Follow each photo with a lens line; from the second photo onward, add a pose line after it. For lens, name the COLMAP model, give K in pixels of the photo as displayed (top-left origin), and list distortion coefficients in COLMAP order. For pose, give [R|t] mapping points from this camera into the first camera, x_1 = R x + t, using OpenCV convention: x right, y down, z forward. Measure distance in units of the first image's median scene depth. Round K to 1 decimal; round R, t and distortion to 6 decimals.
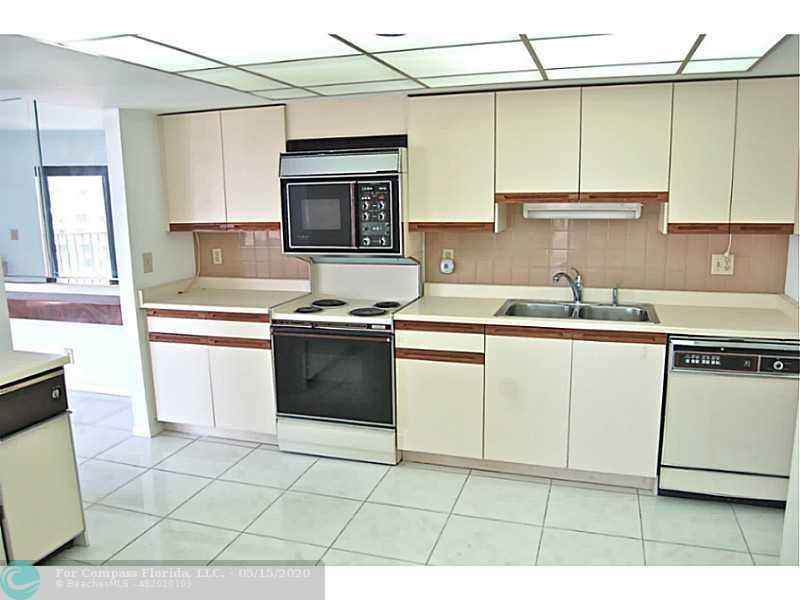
lens RADIAL K [[634.4, 0, 399.2], [0, 634.4, 301.3], [0, 0, 1]] dist [-0.069388, 0.006409]
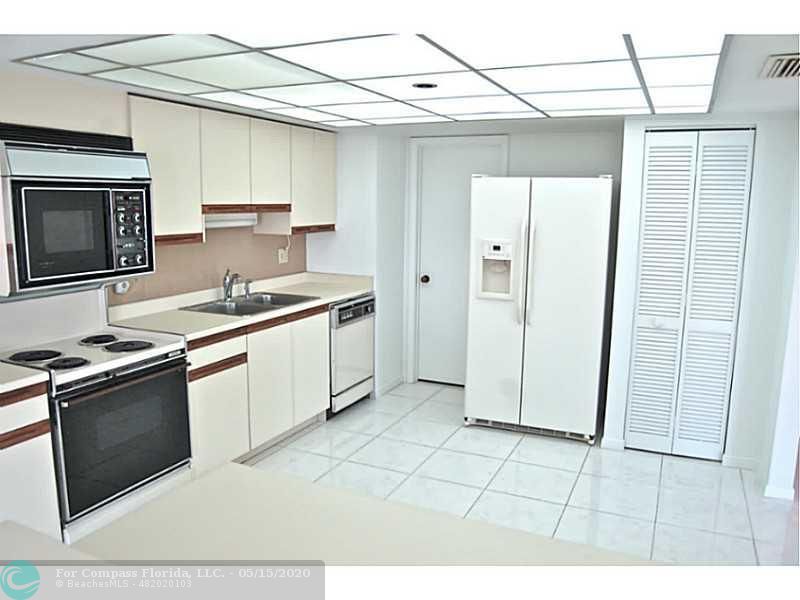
lens RADIAL K [[634.4, 0, 399.6], [0, 634.4, 301.9], [0, 0, 1]] dist [-0.069388, 0.006409]
pose [[0.106292, -0.138461, 0.984648, -0.843489], [0.156674, 0.980219, 0.120925, -0.086955], [-0.981914, 0.141416, 0.125882, 0.563571]]
